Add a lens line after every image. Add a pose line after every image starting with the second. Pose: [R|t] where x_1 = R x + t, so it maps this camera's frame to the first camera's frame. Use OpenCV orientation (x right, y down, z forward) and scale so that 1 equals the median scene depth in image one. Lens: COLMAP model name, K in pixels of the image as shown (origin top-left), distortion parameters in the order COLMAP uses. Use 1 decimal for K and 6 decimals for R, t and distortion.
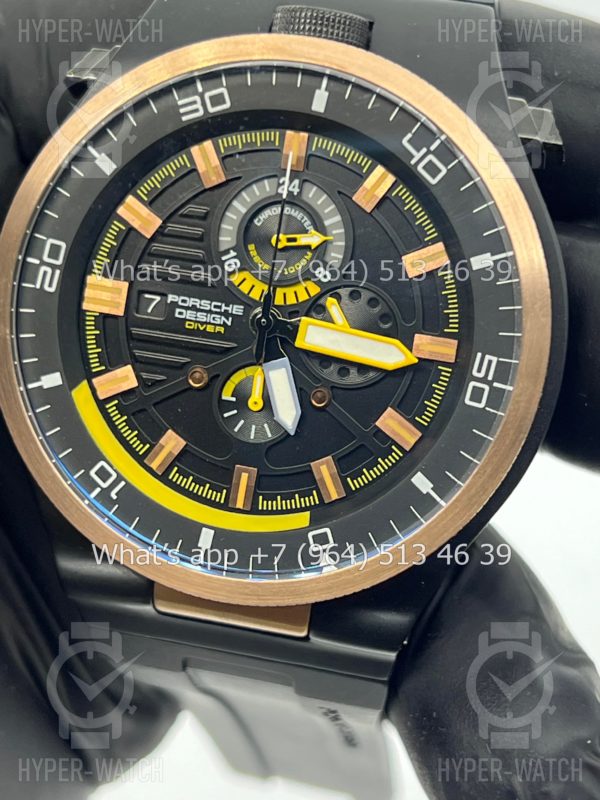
lens RADIAL K [[1902.0, 0, 296.2], [0, 1902.0, 396.3], [0, 0, 1]] dist [0.244670, 0.000000]
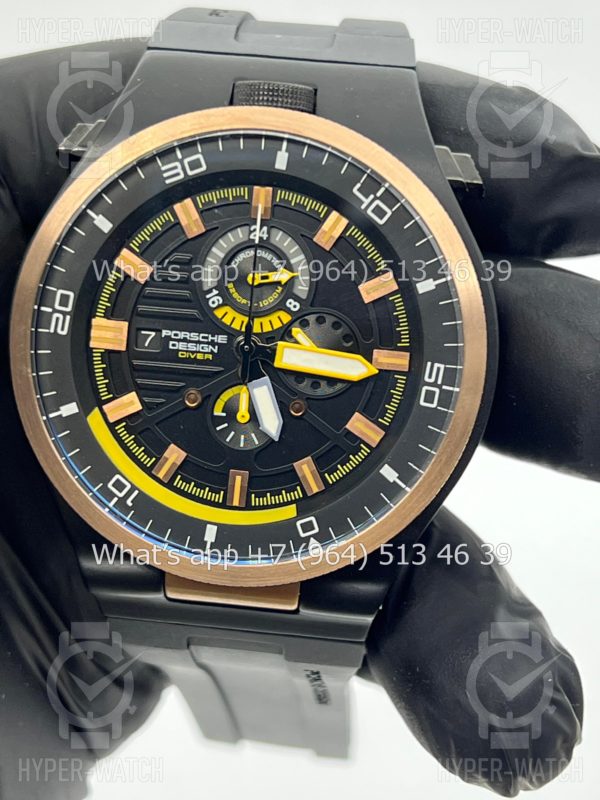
lens RADIAL K [[1902.0, 0, 300.0], [0, 1902.0, 407.5], [0, 0, 1]] dist [0.244670, 0.000000]
pose [[0.995043, -0.070406, 0.070234, -0.069437], [0.069714, 0.997492, 0.012259, -0.014176], [-0.070921, -0.007302, 0.997455, -0.187451]]
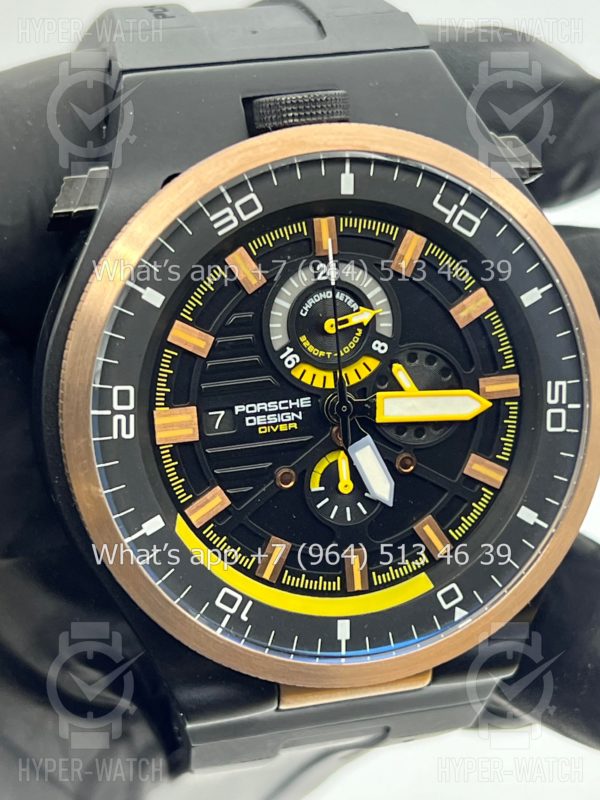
lens RADIAL K [[1902.0, 0, 301.0], [0, 1902.0, 397.9], [0, 0, 1]] dist [0.244670, 0.000000]
pose [[0.897626, -0.276766, 0.343029, -0.379073], [0.252499, 0.960802, 0.114471, -0.164284], [-0.361265, -0.016137, 0.932324, 0.066772]]
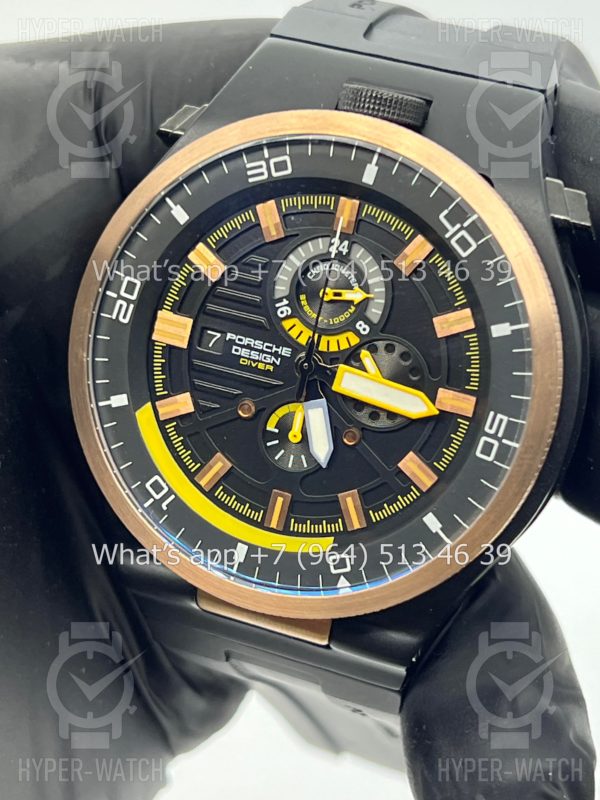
lens RADIAL K [[1902.0, 0, 297.2], [0, 1902.0, 400.1], [0, 0, 1]] dist [0.244670, 0.000000]
pose [[0.990042, 0.084815, -0.112355, 0.104834], [-0.080799, 0.995934, 0.039833, -0.062815], [0.115277, -0.030358, 0.992869, -0.114184]]
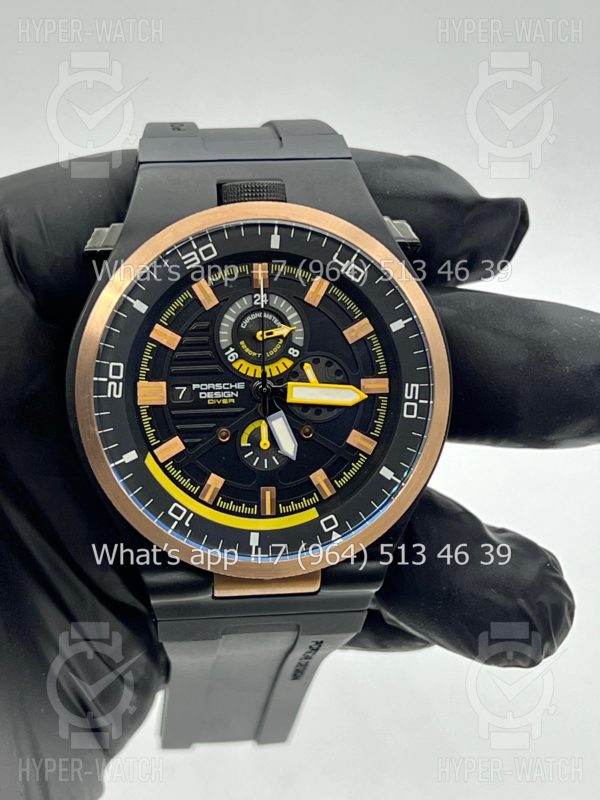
lens RADIAL K [[1902.0, 0, 303.4], [0, 1902.0, 398.5], [0, 0, 1]] dist [0.244670, 0.000000]
pose [[0.945762, -0.191028, 0.262760, -0.382879], [0.192583, 0.981075, 0.020078, -0.056578], [-0.261623, 0.031614, 0.964652, -0.461395]]
